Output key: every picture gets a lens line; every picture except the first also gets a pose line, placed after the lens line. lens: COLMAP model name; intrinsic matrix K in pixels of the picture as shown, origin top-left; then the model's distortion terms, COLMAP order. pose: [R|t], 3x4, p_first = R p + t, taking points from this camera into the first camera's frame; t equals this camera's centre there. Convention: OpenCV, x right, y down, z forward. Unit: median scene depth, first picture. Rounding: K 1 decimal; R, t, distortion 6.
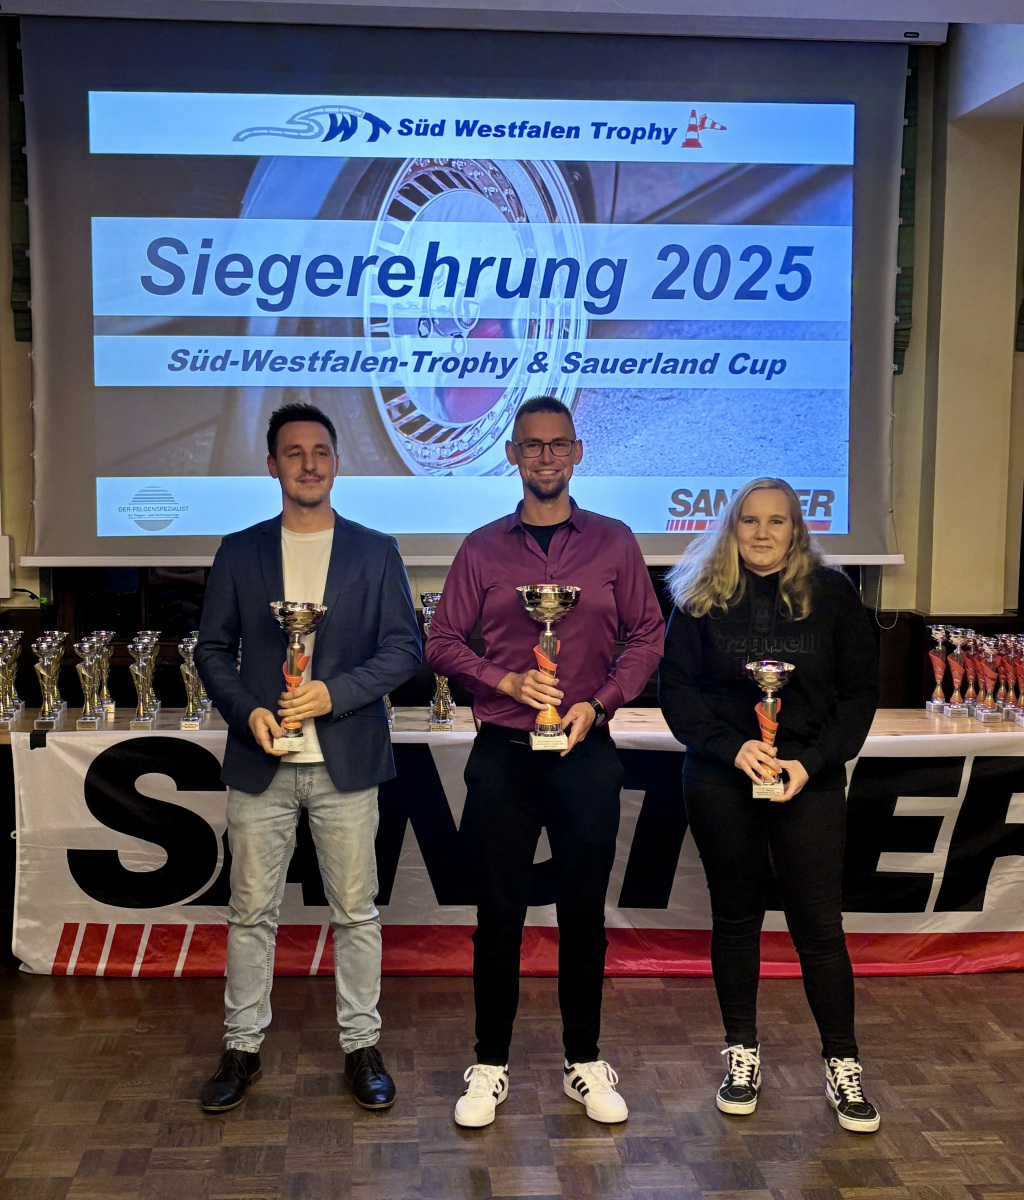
lens RADIAL K [[1733.0, 0, 527.9], [0, 1733.0, 633.4], [0, 0, 1]] dist [0.057919, 0.000000]
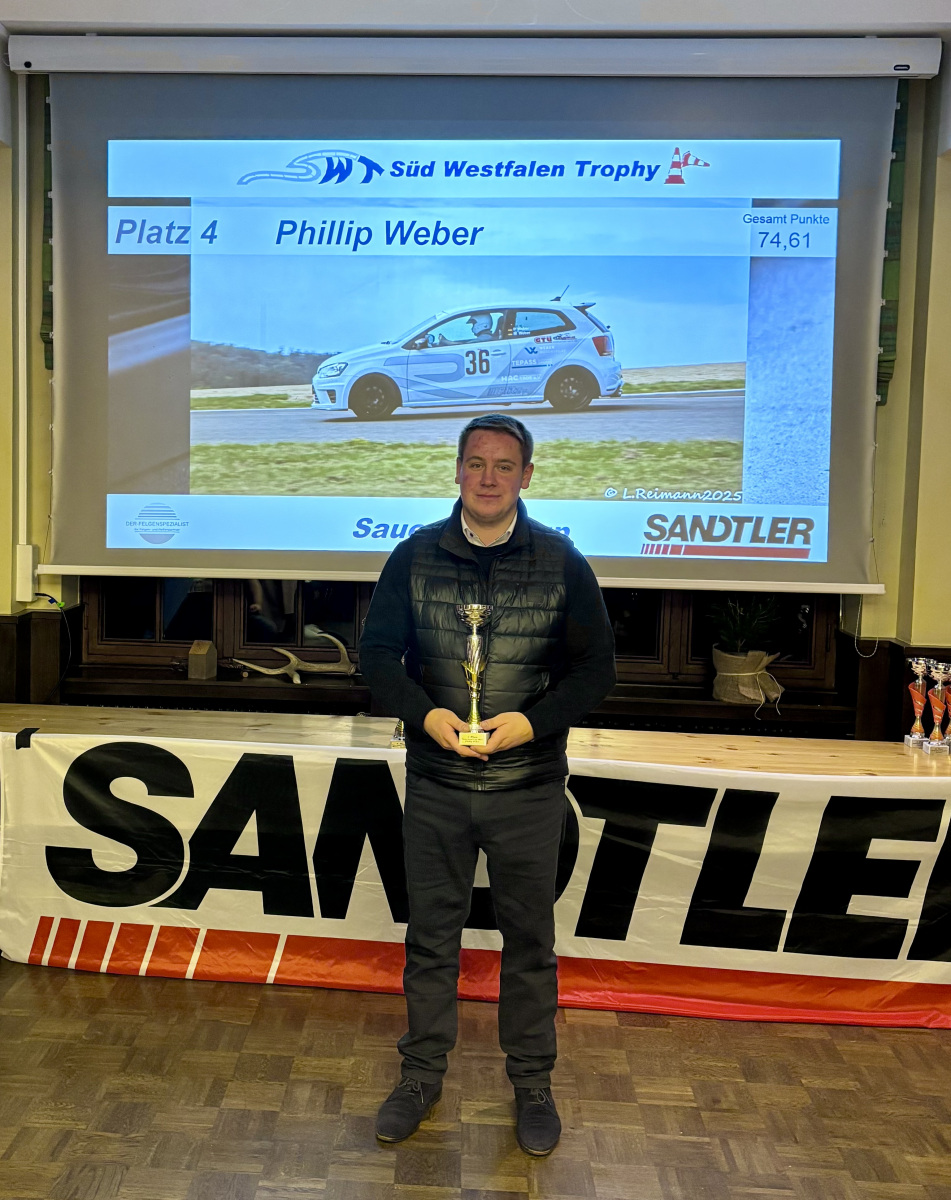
lens RADIAL K [[1318.1, 0, 382.1], [0, 1318.1, 563.9], [0, 0, 1]] dist [0.007477, 0.000000]
pose [[0.987429, 0.026334, -0.155855, 0.051767], [-0.031552, 0.999018, -0.031100, -0.025812], [0.154883, 0.035627, 0.987290, 0.216880]]
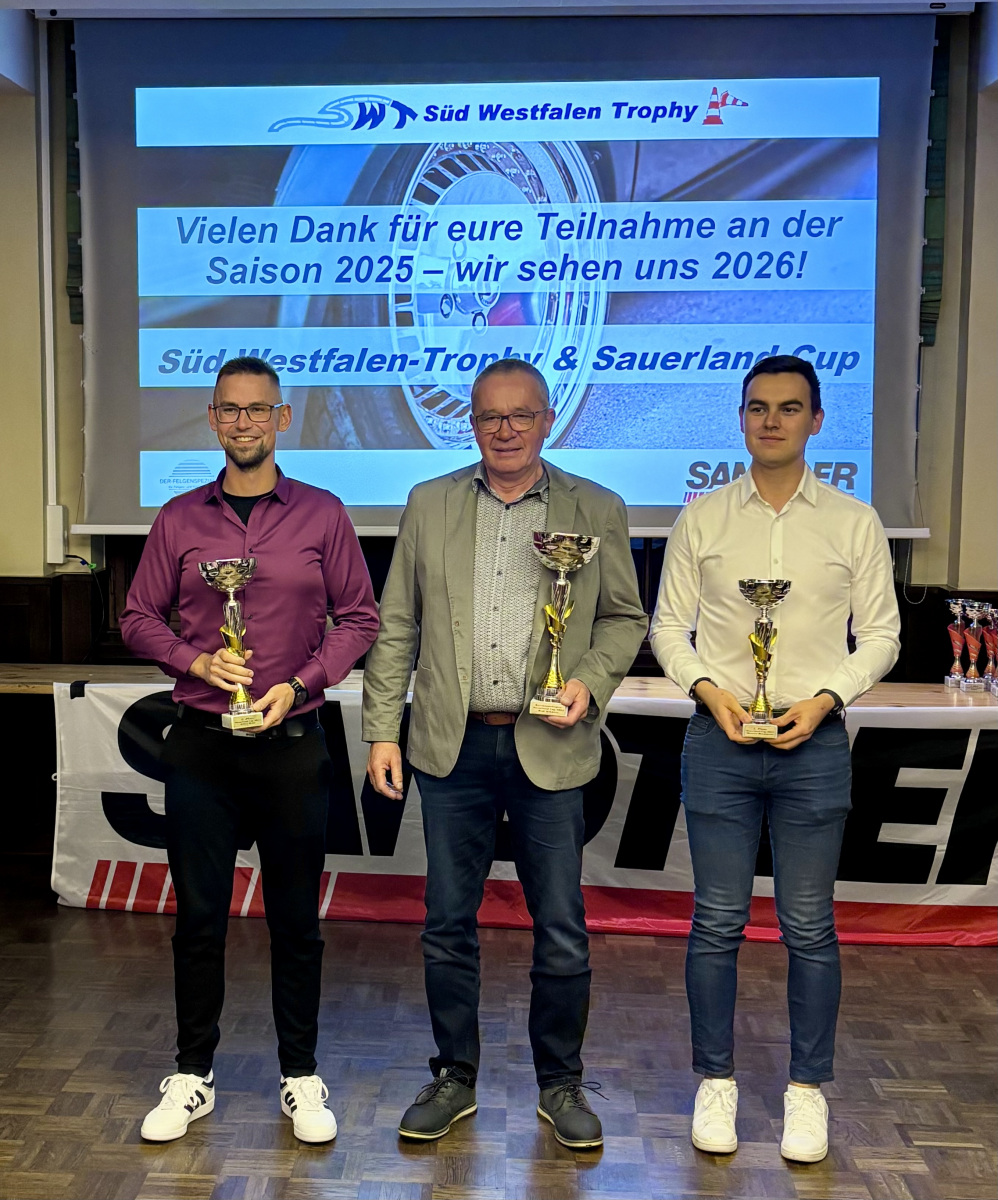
lens RADIAL K [[1851.4, 0, 385.0], [0, 1851.4, 643.3], [0, 0, 1]] dist [0.039140, 0.000000]
pose [[0.986782, 0.016686, -0.161191, 0.086752], [-0.015345, 0.999837, 0.009561, 0.015655], [0.161324, -0.006961, 0.986877, -0.101400]]
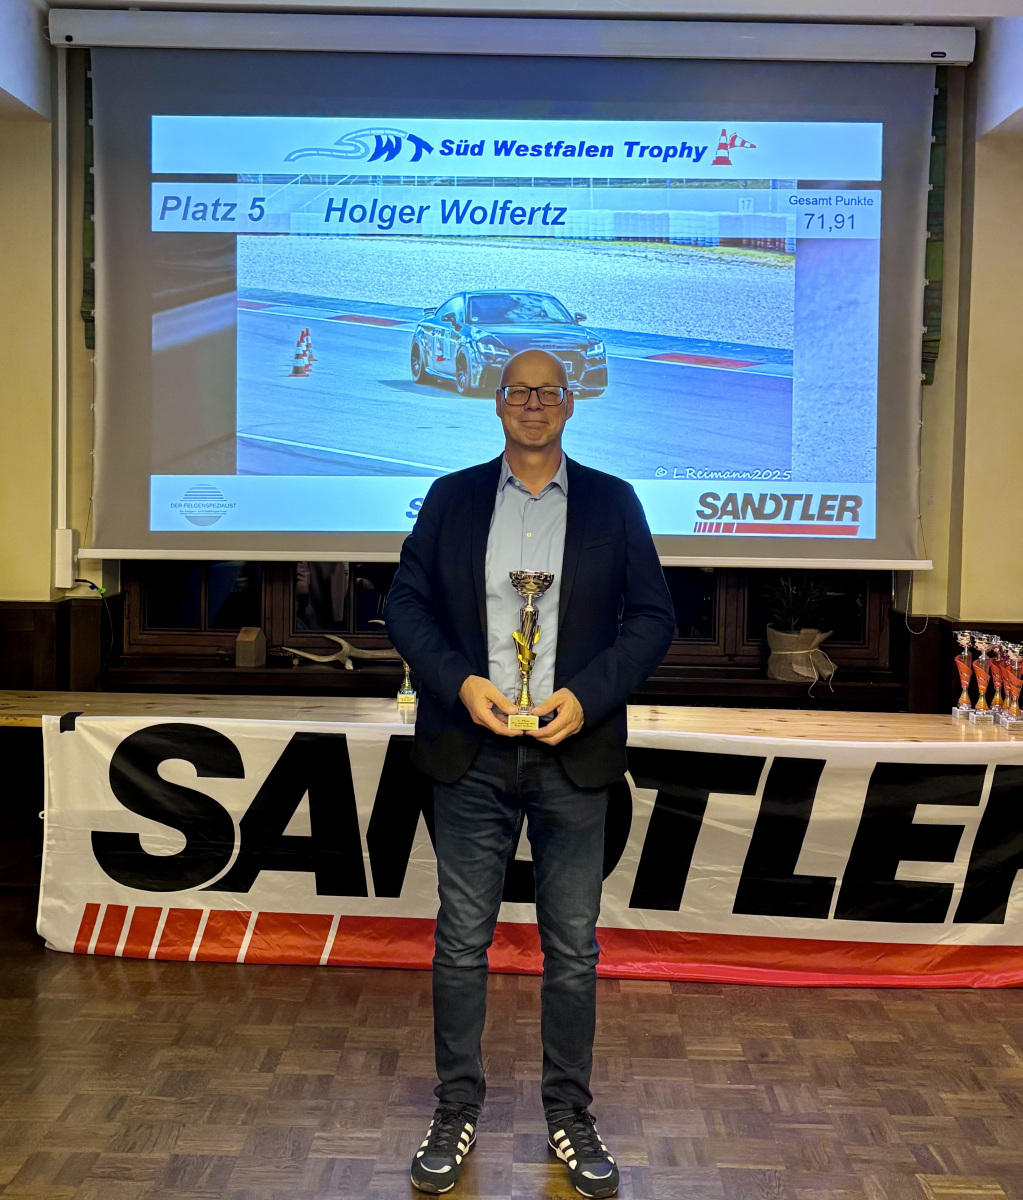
lens RADIAL K [[1466.0, 0, 535.3], [0, 1466.0, 548.5], [0, 0, 1]] dist [0.010567, 0.000000]
pose [[0.995640, 0.014849, -0.092094, 0.068489], [-0.020183, 0.998155, -0.057257, 0.001246], [0.091074, 0.058866, 0.994103, 0.137026]]
